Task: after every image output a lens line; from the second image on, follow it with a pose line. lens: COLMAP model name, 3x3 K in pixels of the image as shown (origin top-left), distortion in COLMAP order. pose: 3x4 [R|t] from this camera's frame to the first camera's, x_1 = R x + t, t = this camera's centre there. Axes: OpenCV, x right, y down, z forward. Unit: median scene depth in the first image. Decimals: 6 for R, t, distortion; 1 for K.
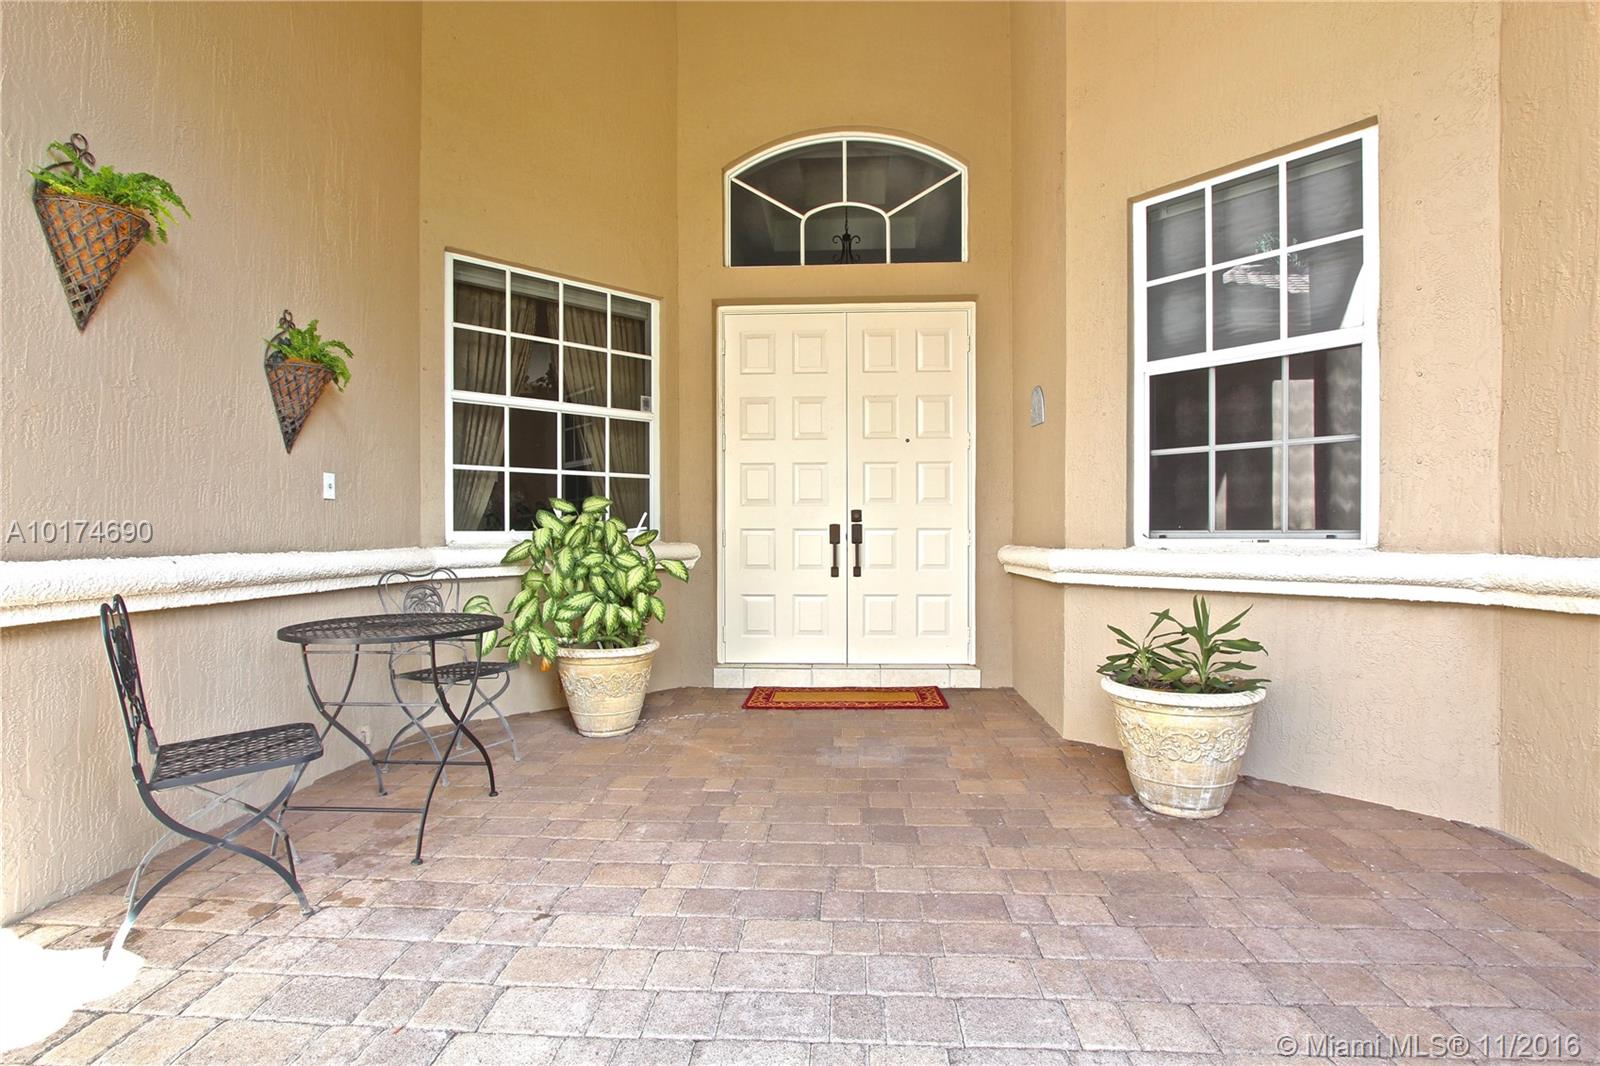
lens RADIAL K [[742.5, 0, 807.2], [0, 742.5, 540.3], [0, 0, 1]] dist [-0.012083, 0.000383]
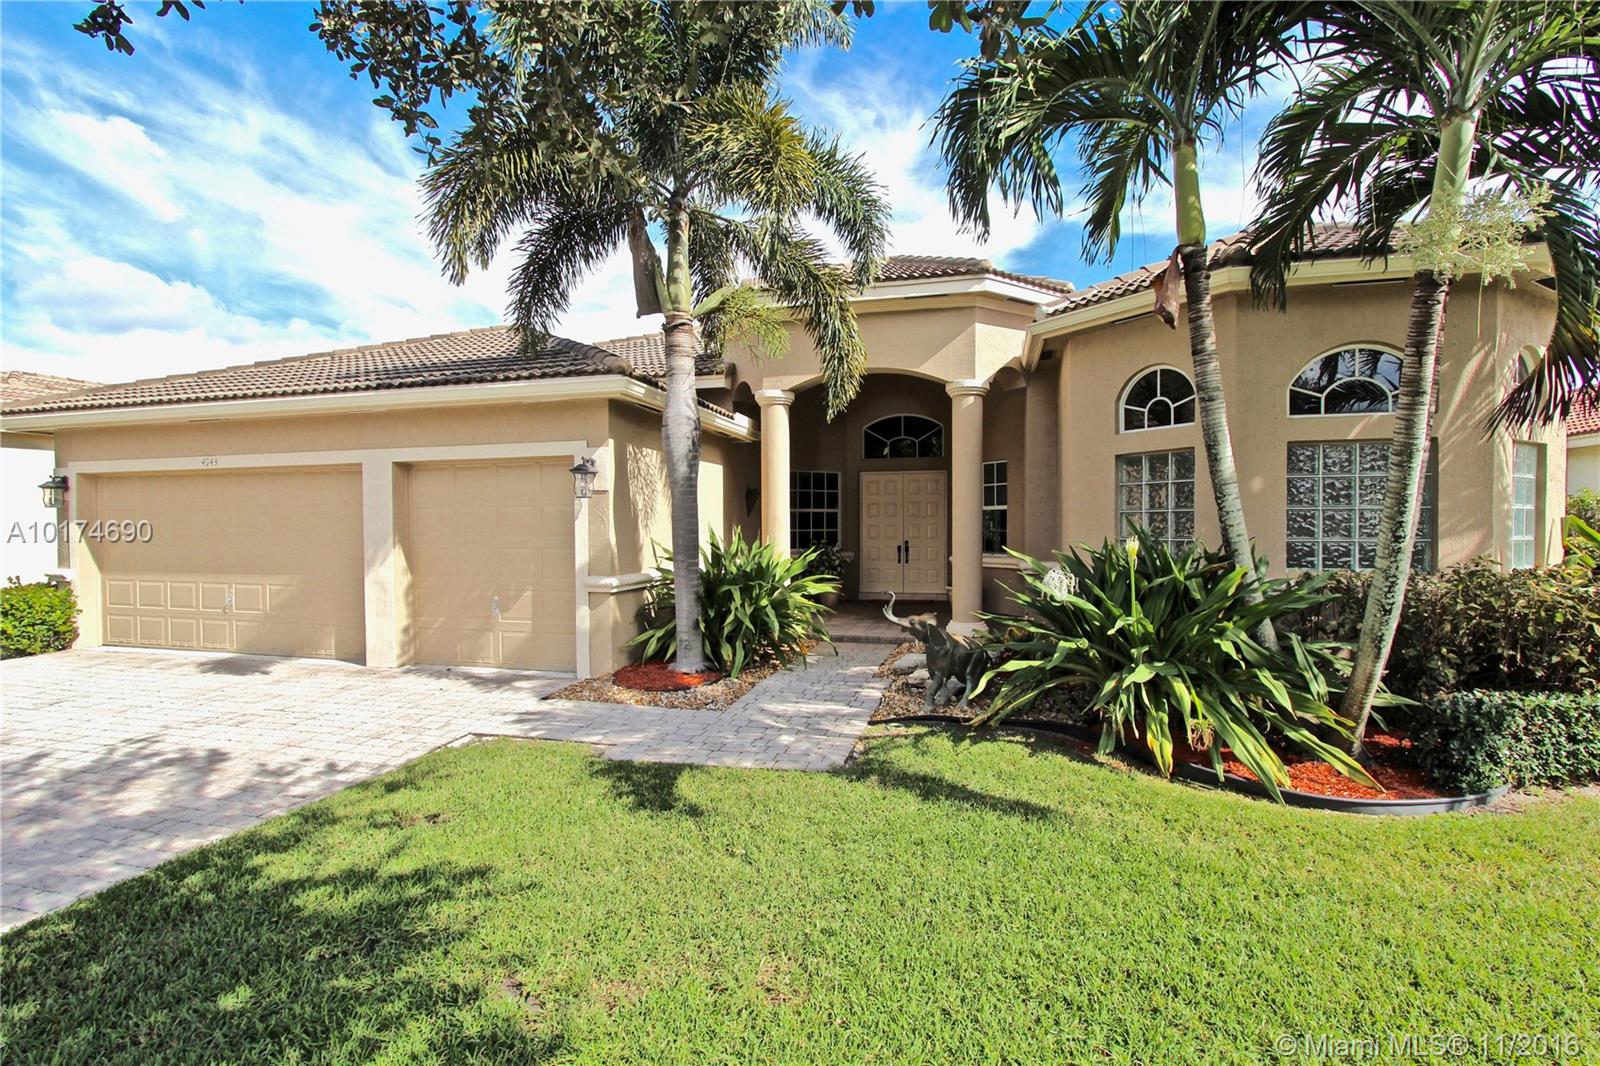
lens RADIAL K [[742.5, 0, 807.2], [0, 742.5, 540.3], [0, 0, 1]] dist [-0.012083, 0.000383]
pose [[0.981594, 0.002628, -0.190963, 0.248297], [-0.000893, 0.999958, 0.009170, -0.071982], [0.190979, -0.008831, 0.981554, -2.027147]]
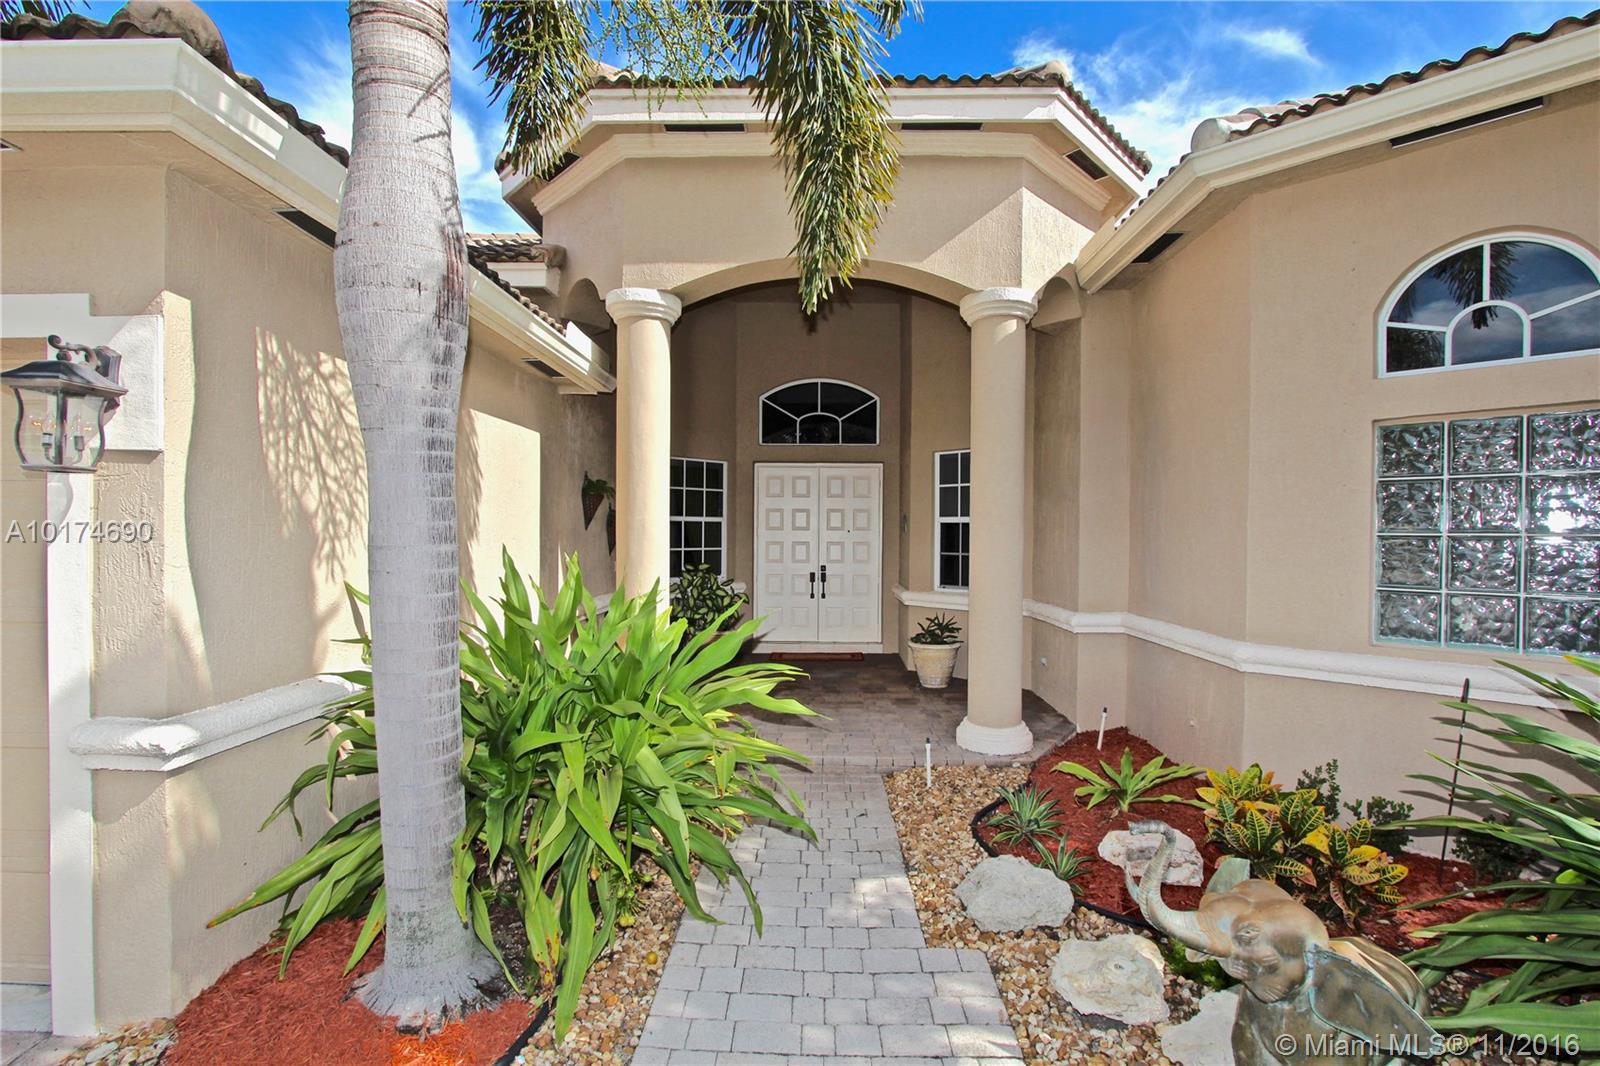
lens RADIAL K [[742.5, 0, 807.2], [0, 742.5, 540.3], [0, 0, 1]] dist [-0.012083, 0.000383]
pose [[0.999237, 0.010173, 0.037706, -0.055764], [-0.010084, 0.999946, -0.002562, -0.106836], [-0.037730, 0.002179, 0.999286, -1.043237]]
